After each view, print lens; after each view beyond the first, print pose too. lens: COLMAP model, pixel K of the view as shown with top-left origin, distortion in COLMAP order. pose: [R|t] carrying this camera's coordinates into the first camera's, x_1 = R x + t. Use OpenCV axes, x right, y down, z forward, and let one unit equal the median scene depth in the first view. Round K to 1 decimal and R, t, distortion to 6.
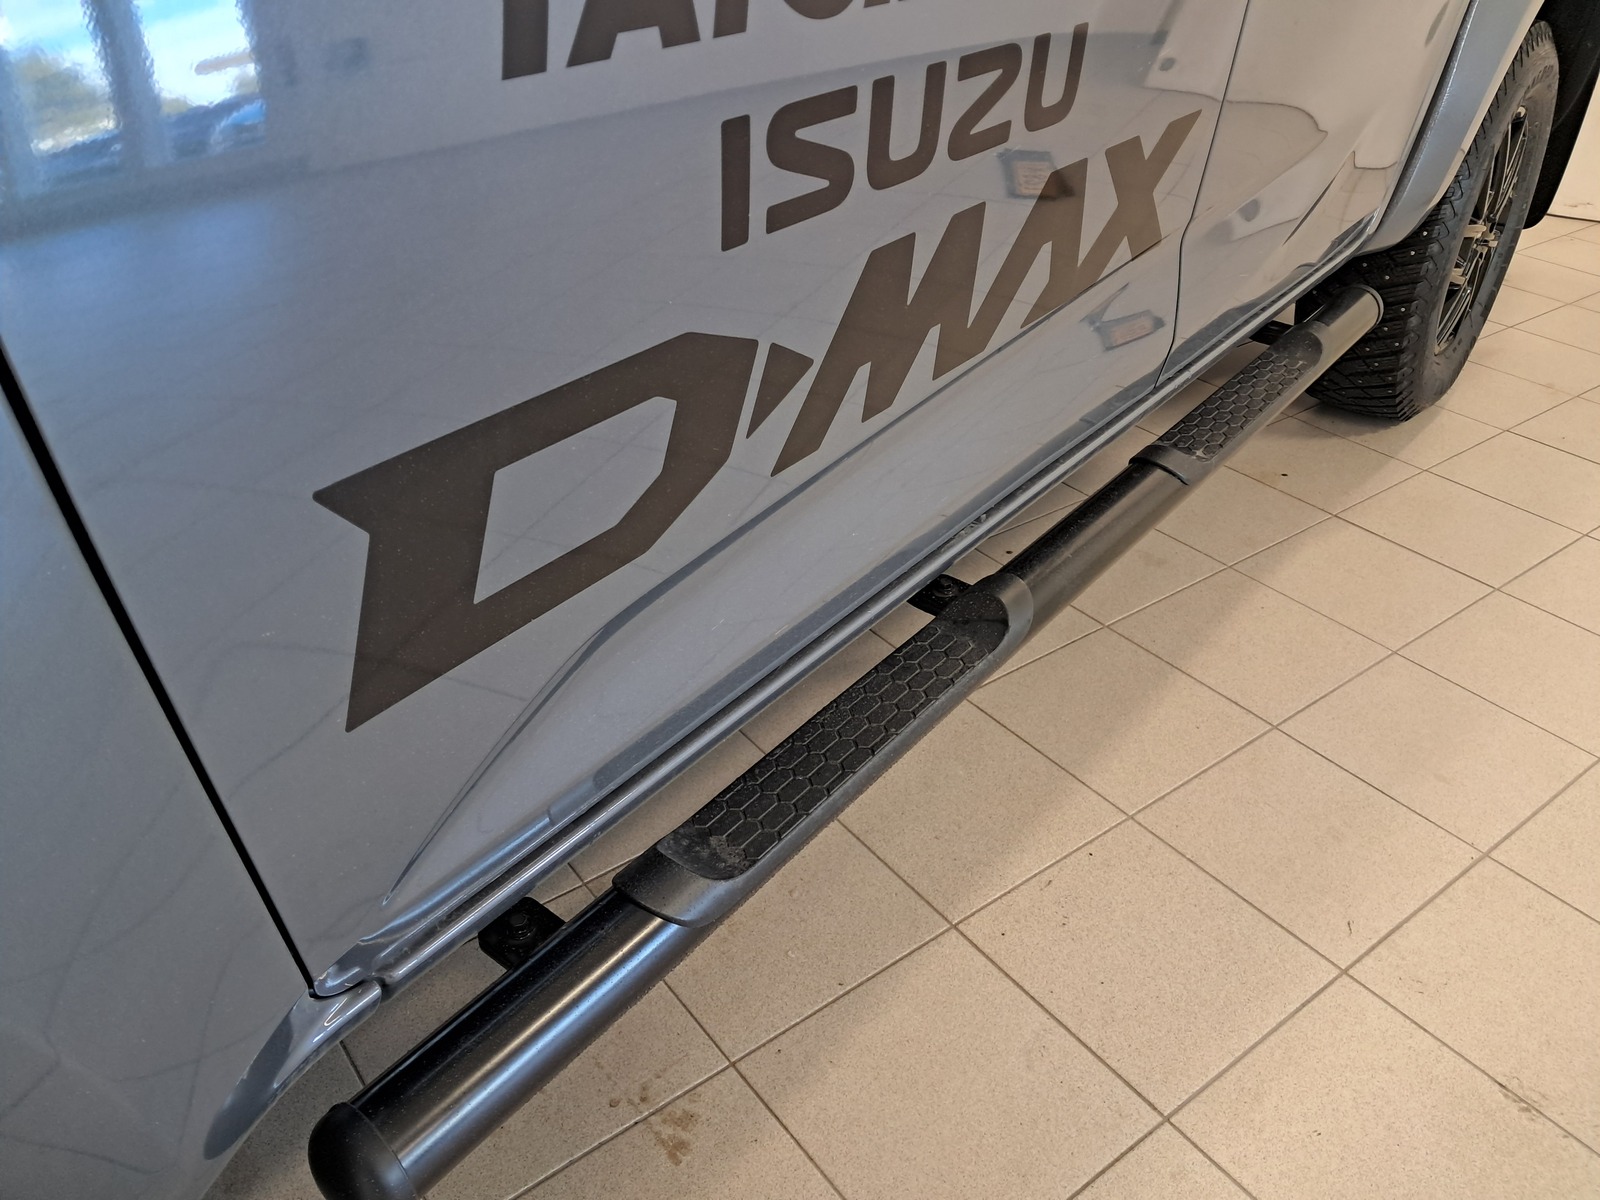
lens RADIAL K [[1253.0, 0, 800.0], [0, 1253.0, 600.0], [0, 0, 1]] dist [0.079545, -0.108056]
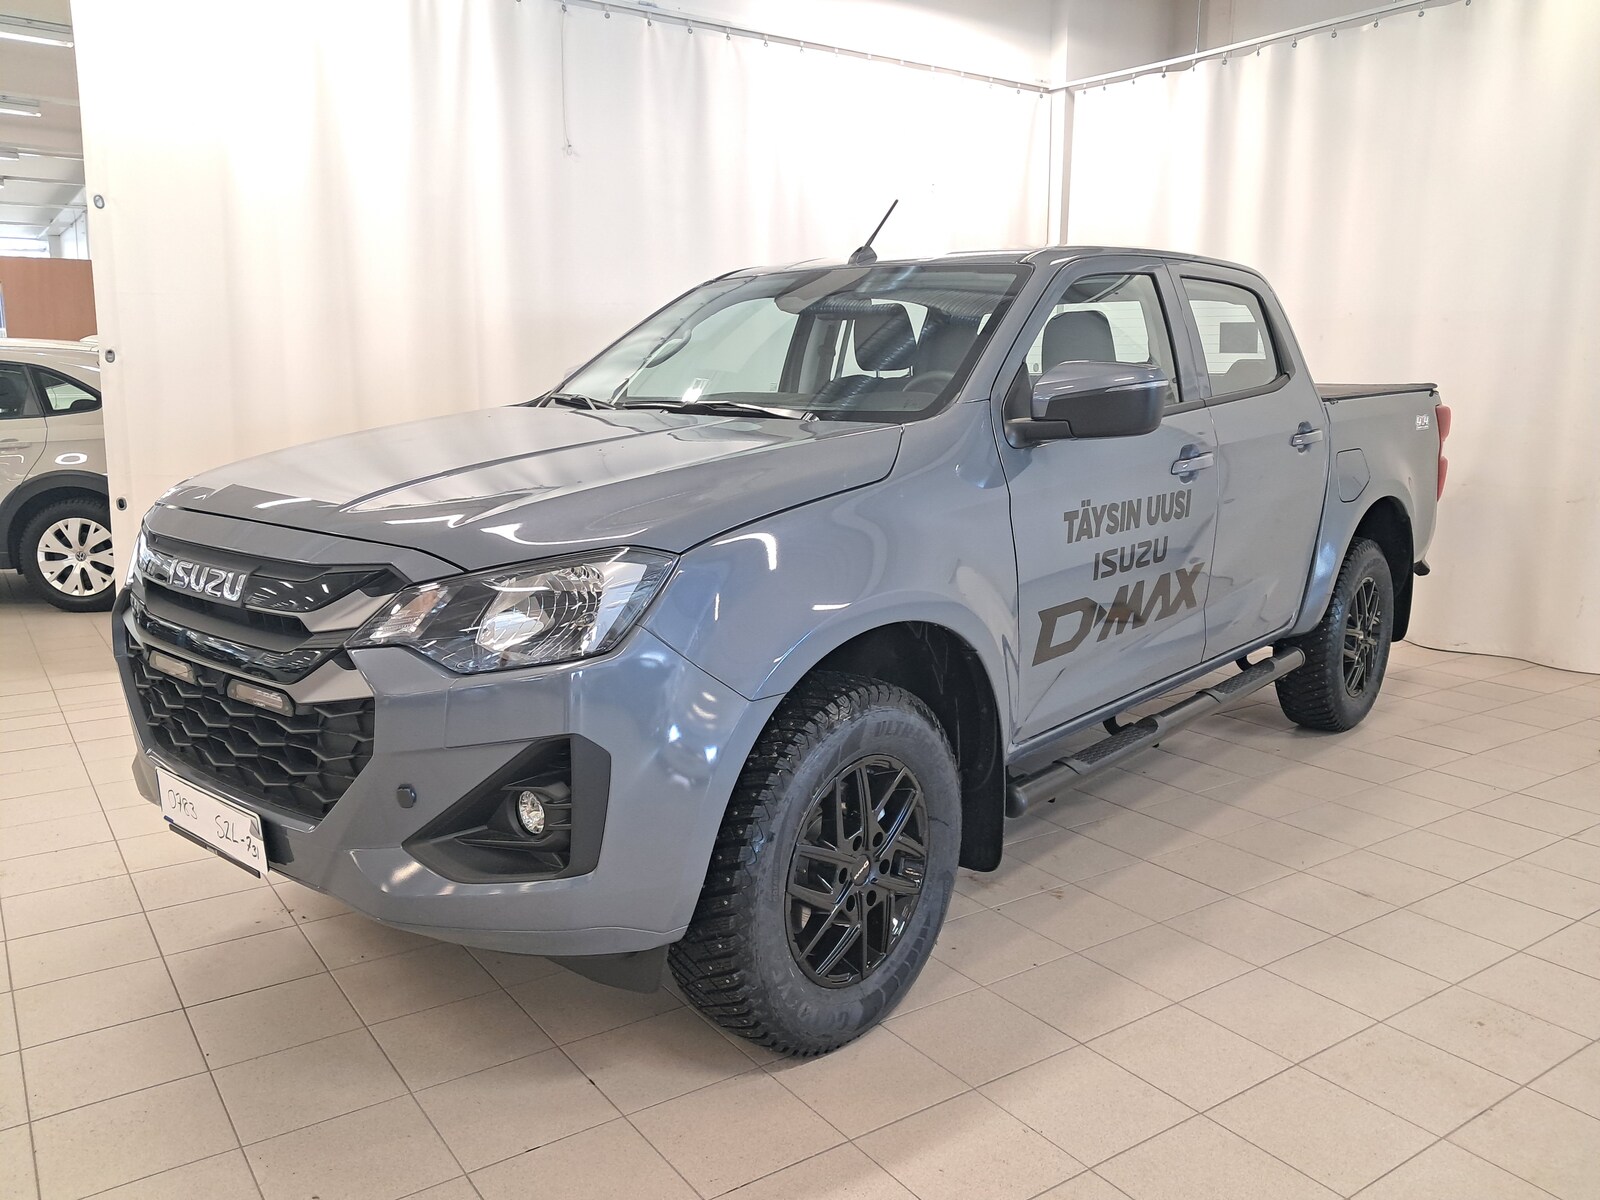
lens RADIAL K [[1253.0, 0, 800.0], [0, 1253.0, 600.0], [0, 0, 1]] dist [0.079545, -0.108056]
pose [[0.998840, -0.005729, -0.047820, -0.727090], [-0.013131, 0.922893, -0.384833, 1.244358], [0.046337, 0.385014, 0.921747, -2.572151]]
